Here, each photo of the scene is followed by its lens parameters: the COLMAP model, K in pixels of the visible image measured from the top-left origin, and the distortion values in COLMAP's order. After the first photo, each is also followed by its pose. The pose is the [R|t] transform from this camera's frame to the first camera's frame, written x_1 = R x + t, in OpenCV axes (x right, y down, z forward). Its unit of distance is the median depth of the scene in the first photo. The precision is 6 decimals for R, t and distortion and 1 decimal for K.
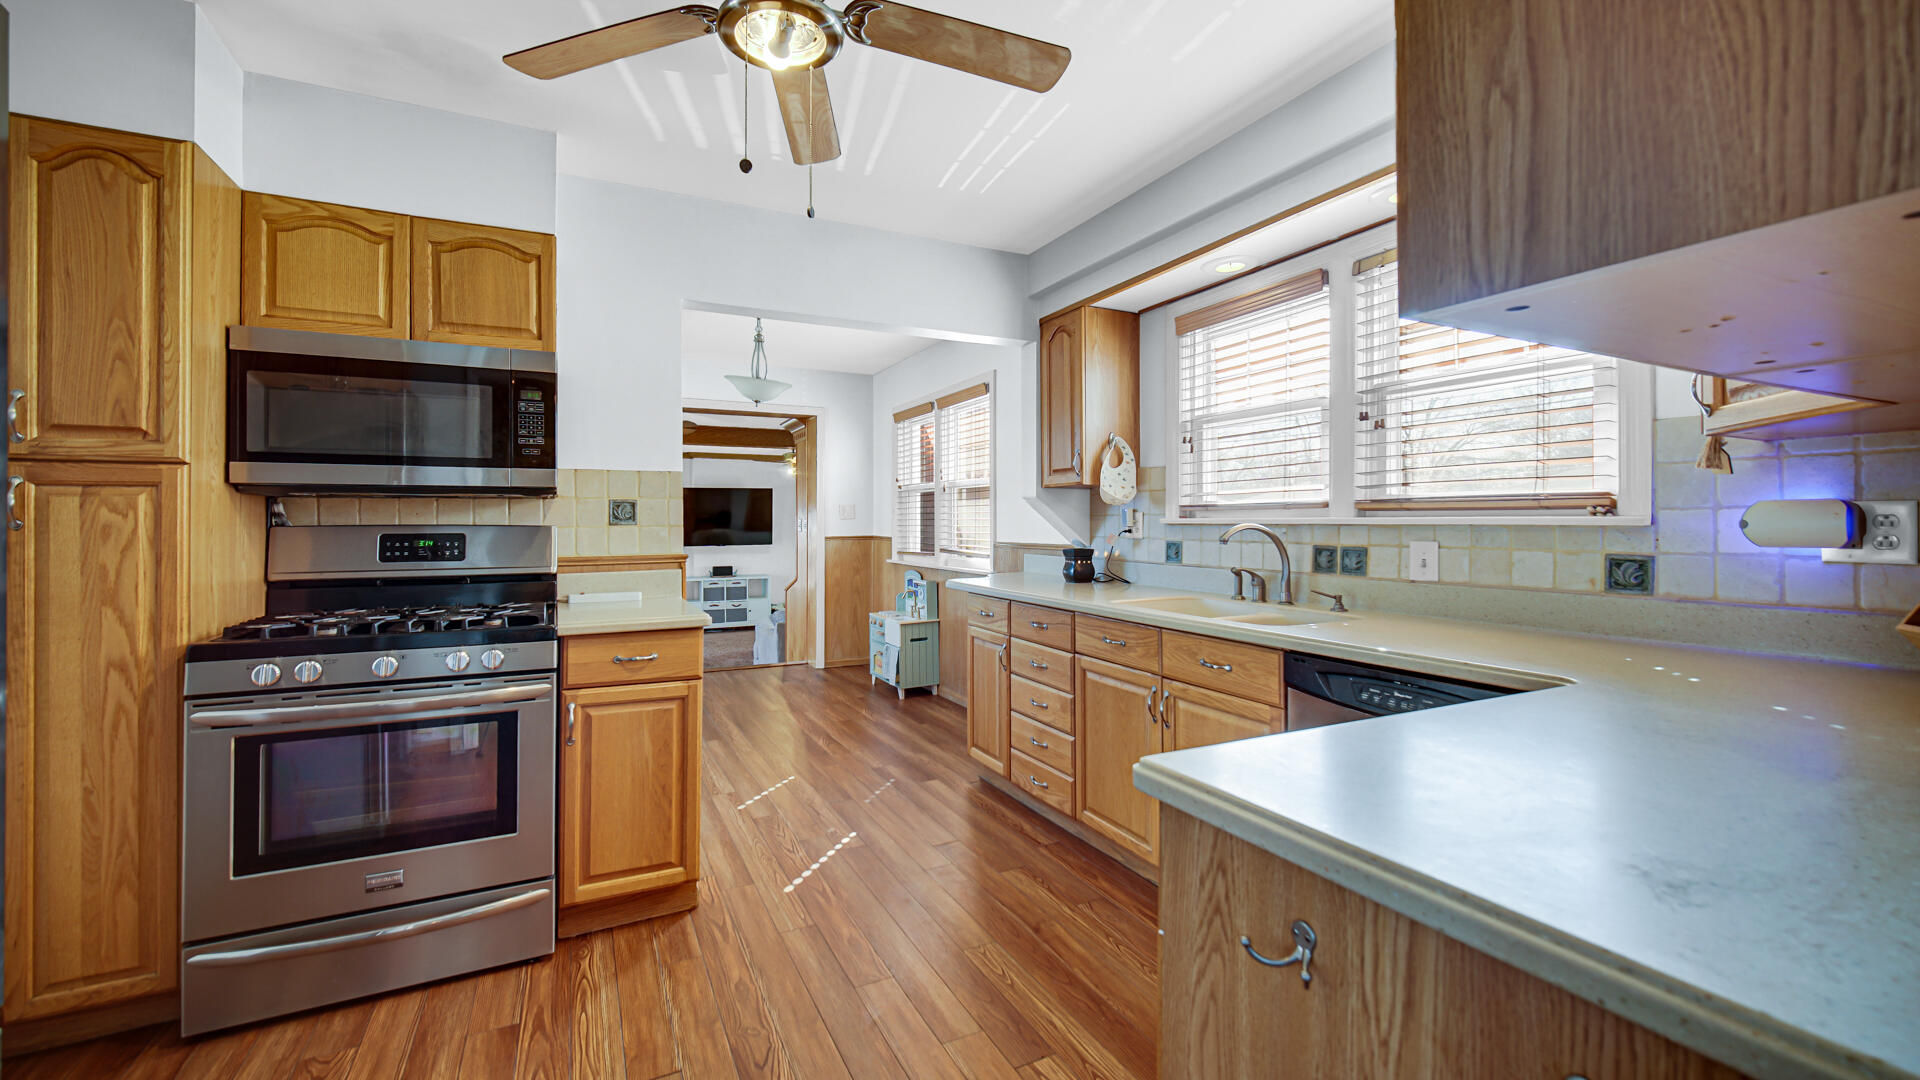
lens RADIAL K [[770.6, 0, 958.1], [0, 770.6, 523.5], [0, 0, 1]] dist [0.000992, 0.000154]
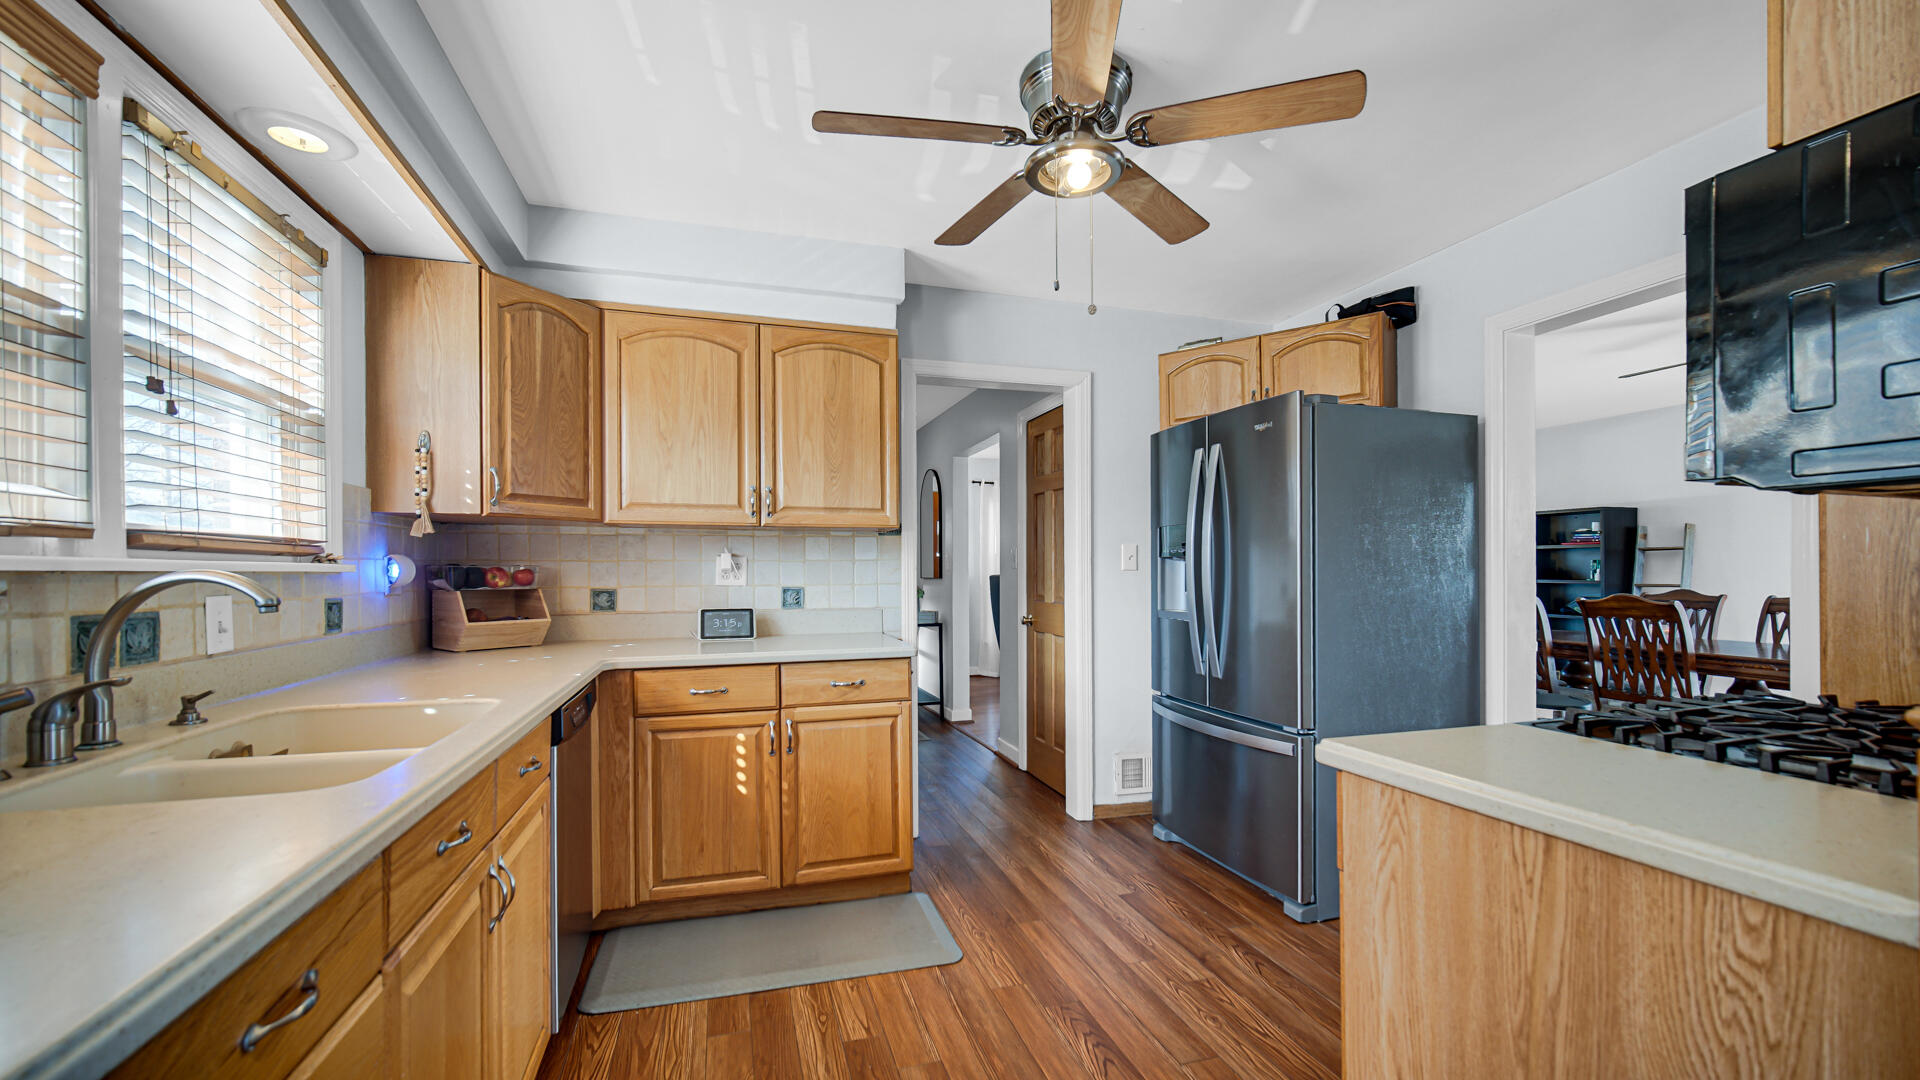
lens RADIAL K [[770.6, 0, 957.5], [0, 770.6, 572.1], [0, 0, 1]] dist [0.000992, 0.000154]
pose [[-0.984474, 0.004703, 0.175469, -0.157631], [0.005278, 0.999982, 0.002811, 0.002550], [-0.175452, 0.003693, -0.984481, 1.380328]]
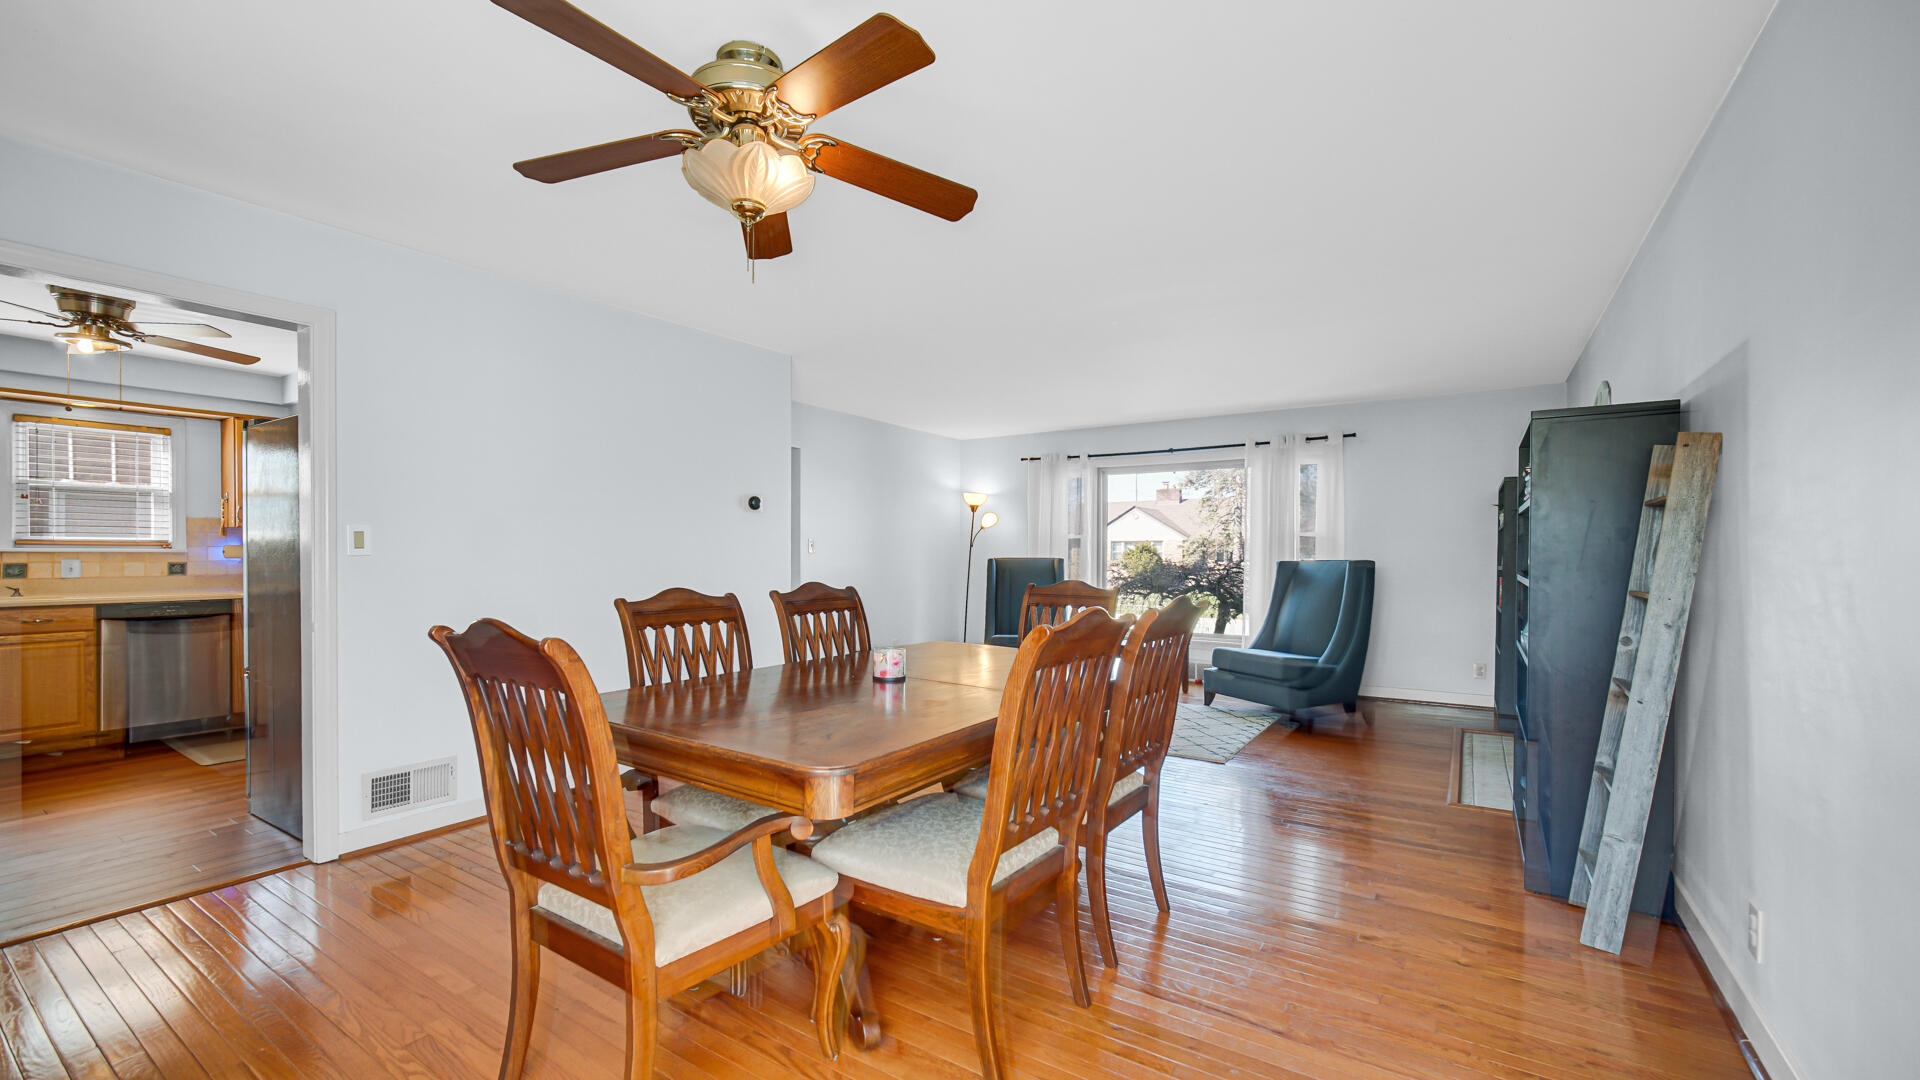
lens RADIAL K [[770.6, 0, 955.0], [0, 770.6, 553.7], [0, 0, 1]] dist [0.000992, 0.000154]
pose [[-0.497466, 0.002400, 0.867480, -2.223546], [0.002980, 0.999995, -0.001058, 0.014232], [-0.867478, 0.002059, -0.497471, -0.073240]]
